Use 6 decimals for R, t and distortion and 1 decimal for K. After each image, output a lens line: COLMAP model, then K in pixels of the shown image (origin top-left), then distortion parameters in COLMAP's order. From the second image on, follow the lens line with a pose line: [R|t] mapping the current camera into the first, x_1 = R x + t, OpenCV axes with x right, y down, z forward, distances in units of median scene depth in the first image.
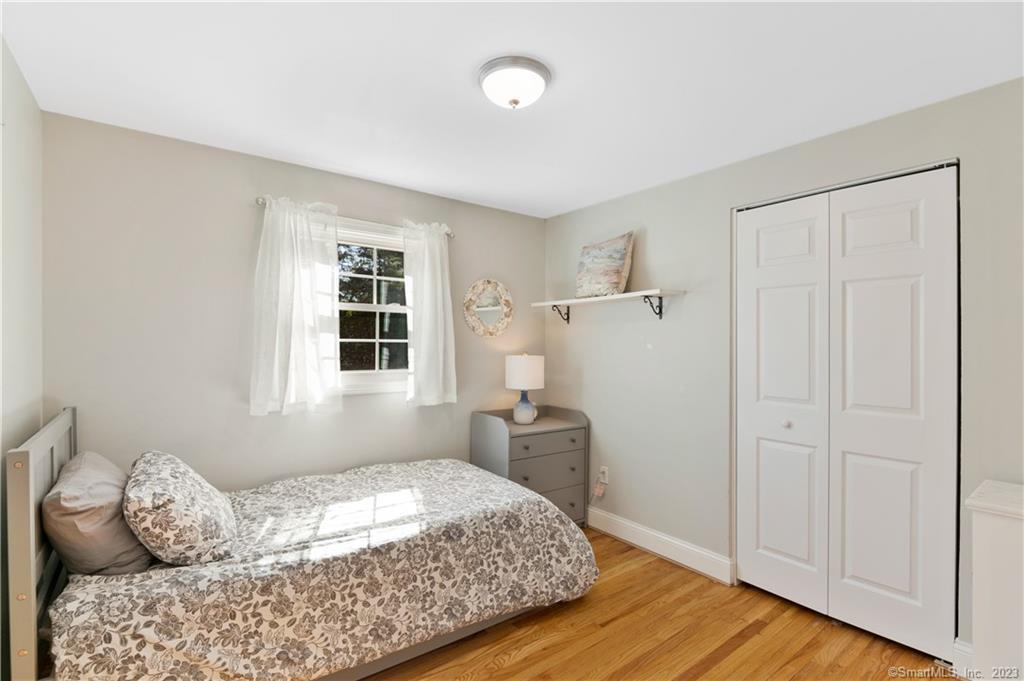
lens RADIAL K [[474.4, 0, 514.9], [0, 474.4, 345.1], [0, 0, 1]] dist [0.000535, -0.000862]
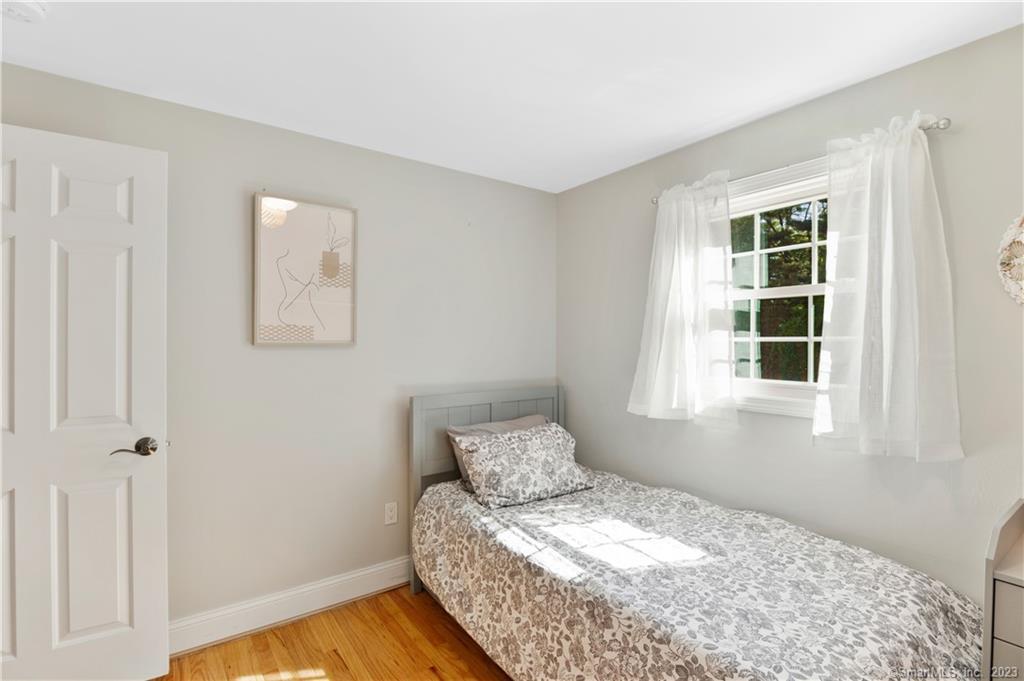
lens RADIAL K [[474.4, 0, 514.9], [0, 474.4, 345.1], [0, 0, 1]] dist [0.000535, -0.000862]
pose [[-0.010929, 0.002110, -0.999938, 0.492745], [-0.004147, 0.999989, 0.002156, -0.000494], [0.999932, 0.004171, -0.010920, 0.761532]]
